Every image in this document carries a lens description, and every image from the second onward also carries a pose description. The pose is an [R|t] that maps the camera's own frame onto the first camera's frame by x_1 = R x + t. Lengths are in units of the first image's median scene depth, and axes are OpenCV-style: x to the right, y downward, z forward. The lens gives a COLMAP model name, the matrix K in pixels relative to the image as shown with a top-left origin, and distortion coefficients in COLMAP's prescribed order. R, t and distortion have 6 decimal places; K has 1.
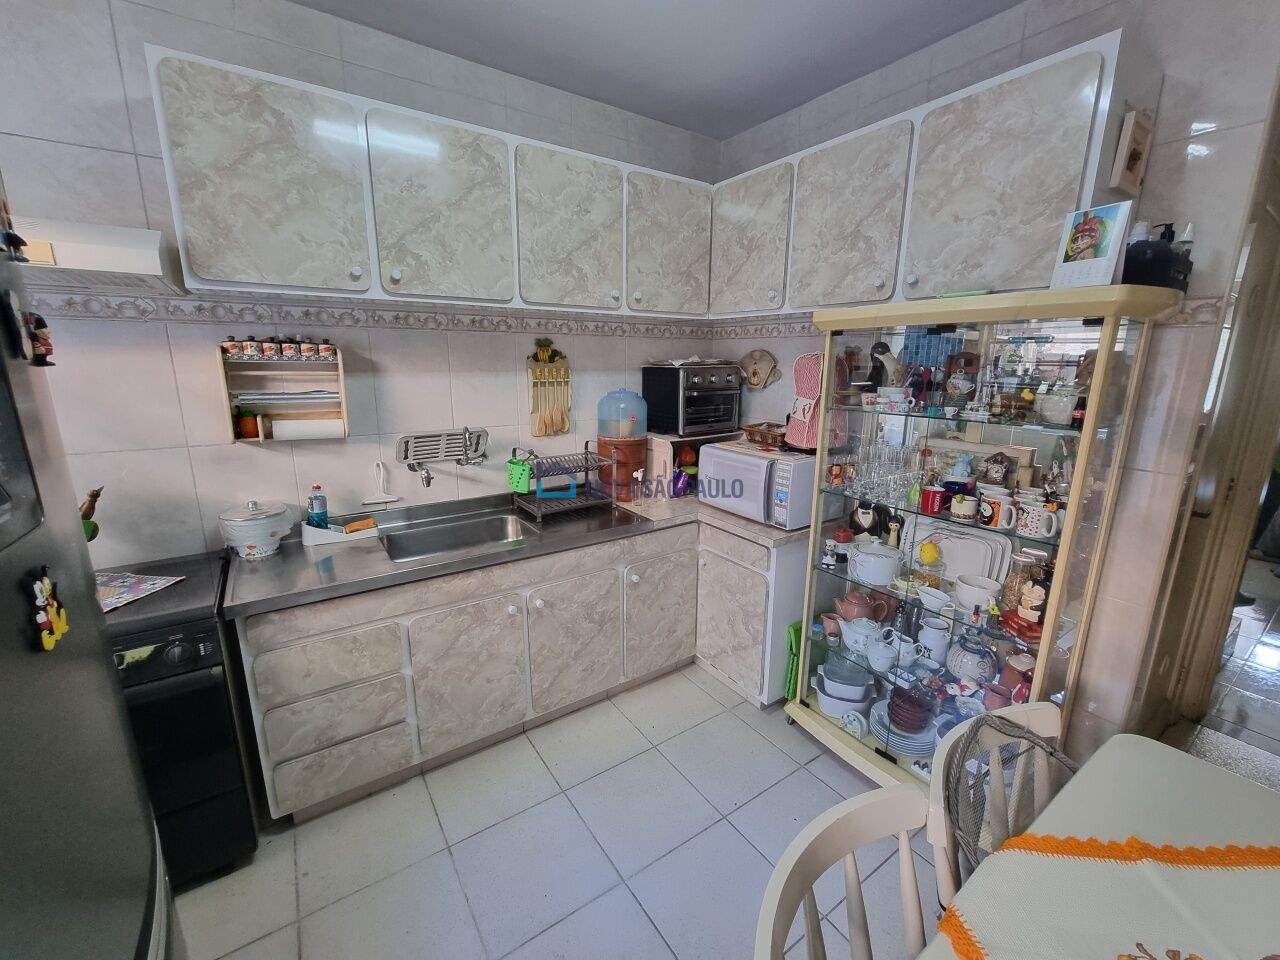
lens RADIAL K [[527.2, 0, 639.2], [0, 527.2, 476.5], [0, 0, 1]] dist [-0.002702, -0.000036]
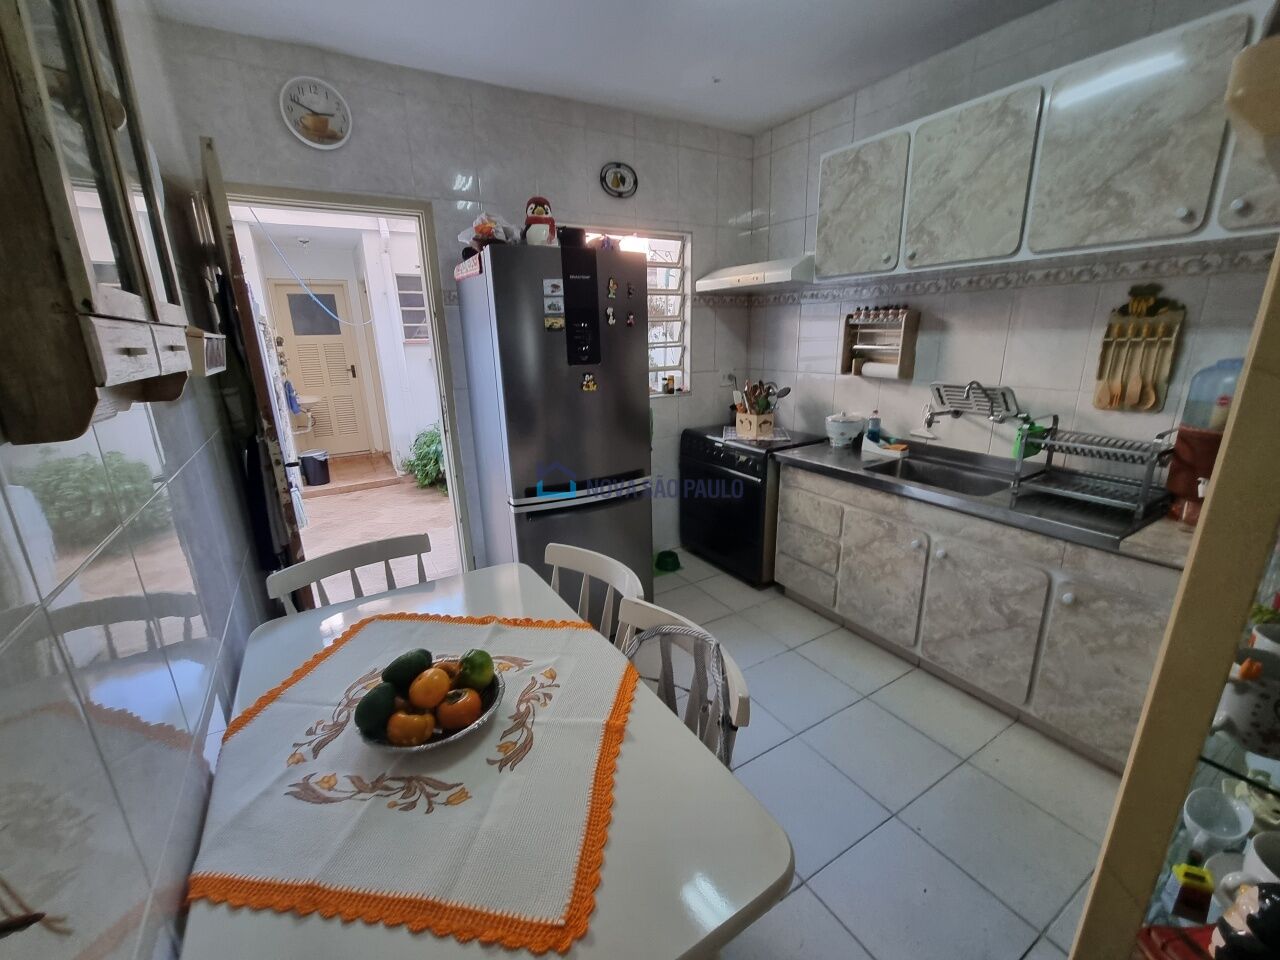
lens RADIAL K [[527.2, 0, 639.2], [0, 527.2, 476.5], [0, 0, 1]] dist [-0.002702, -0.000036]
pose [[-0.060050, 0.261106, -0.963441, 0.814193], [-0.193336, 0.943863, 0.267851, -0.068985], [0.979293, 0.202352, -0.006198, 0.391598]]
